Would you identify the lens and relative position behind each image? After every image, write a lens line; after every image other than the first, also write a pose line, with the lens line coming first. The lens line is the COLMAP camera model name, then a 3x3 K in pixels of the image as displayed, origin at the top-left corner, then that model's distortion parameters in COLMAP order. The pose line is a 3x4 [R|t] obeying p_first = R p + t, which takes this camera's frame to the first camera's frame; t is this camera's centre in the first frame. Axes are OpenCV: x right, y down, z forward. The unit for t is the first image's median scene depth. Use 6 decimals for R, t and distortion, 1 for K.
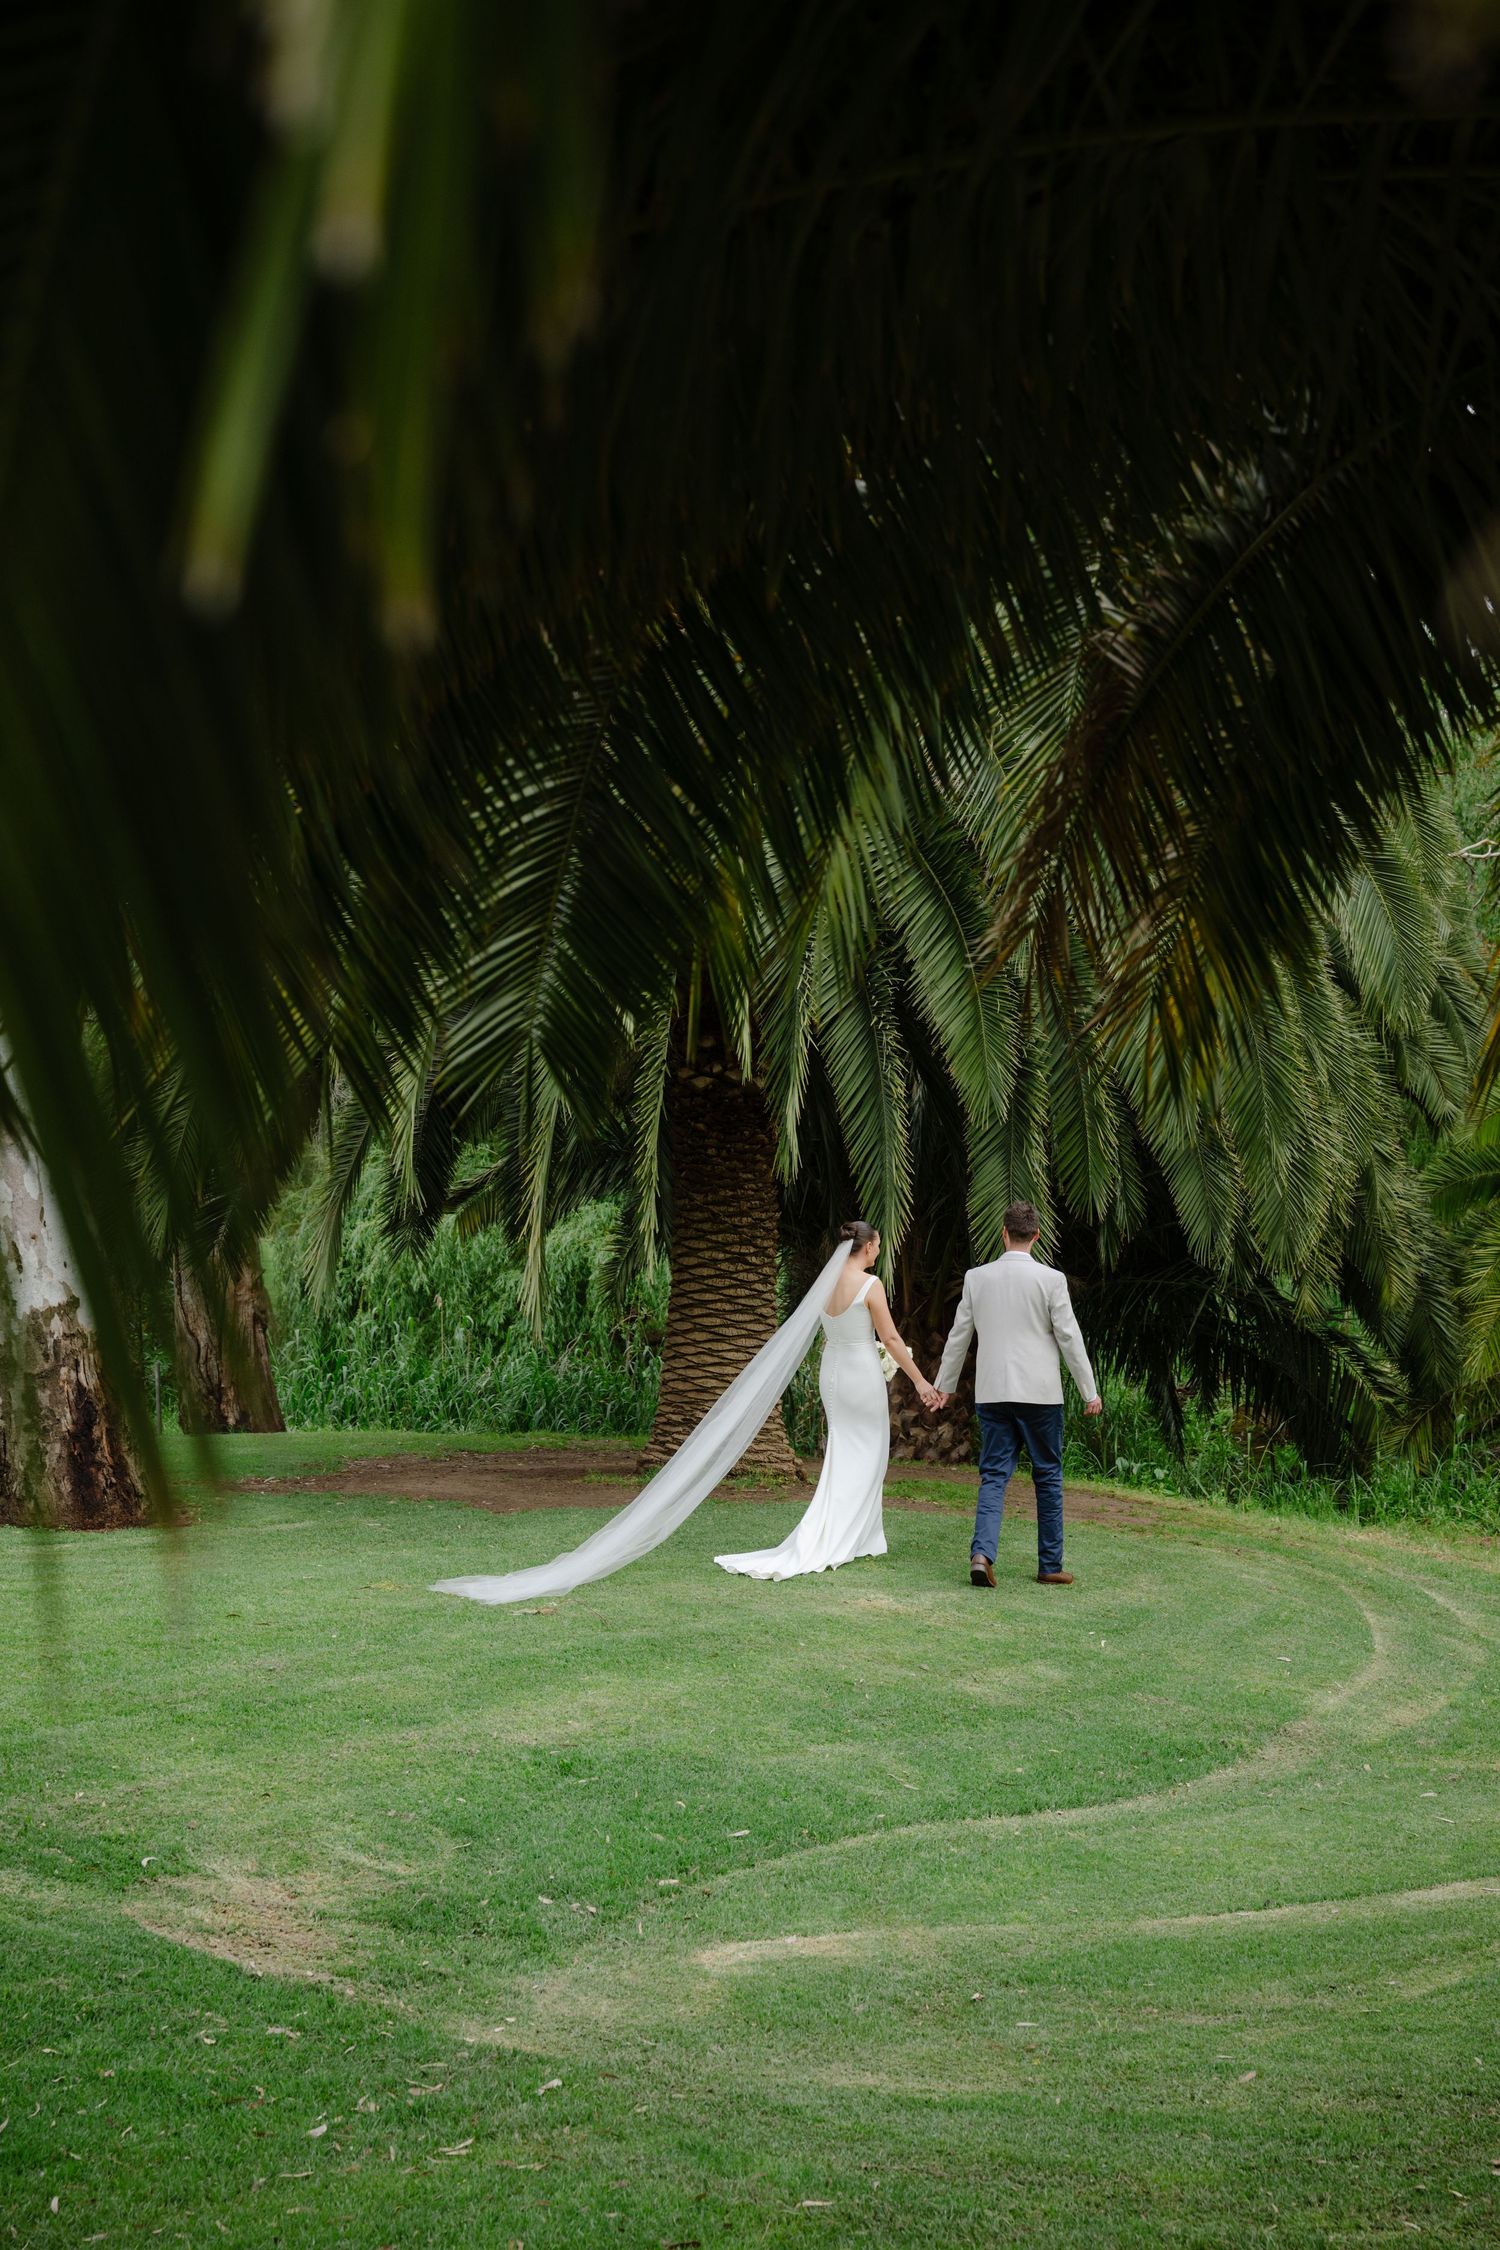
lens RADIAL K [[3710.1, 0, 750.0], [0, 3710.1, 1125.0], [0, 0, 1]] dist [-0.021322, 0.108571]
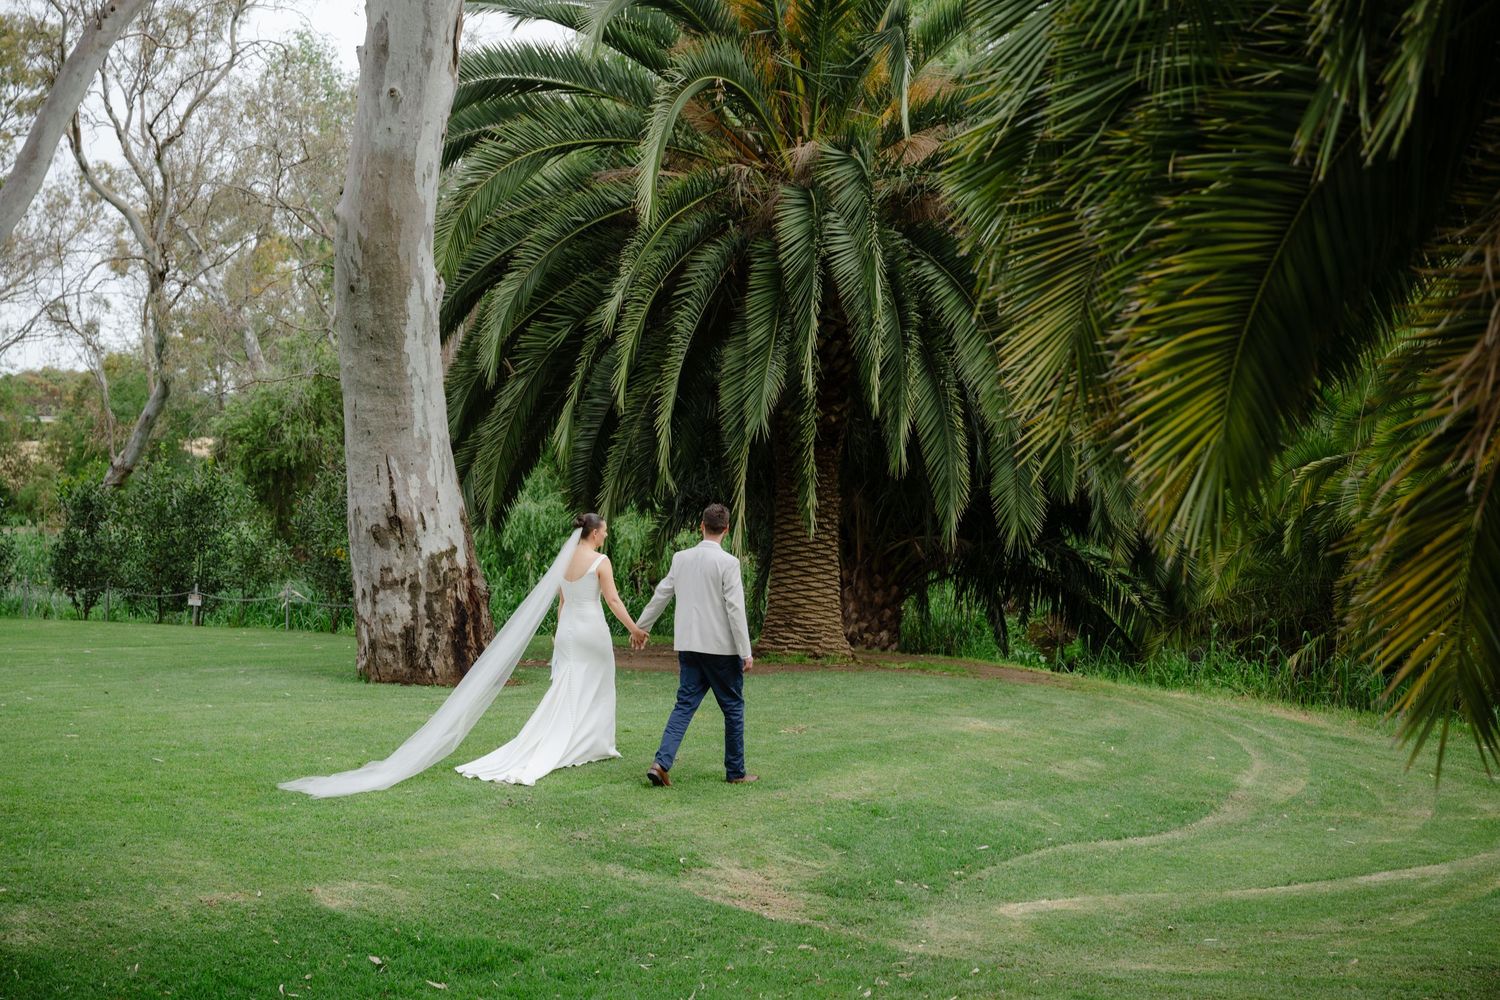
lens RADIAL K [[2473.4, 0, 750.0], [0, 2473.4, 500.0], [0, 0, 1]] dist [-0.021322, 0.108571]
pose [[0.996599, 0.004712, 0.082268, -0.148954], [-0.006416, 0.999770, 0.020464, 0.002925], [-0.082153, -0.020923, 0.996400, -0.106461]]
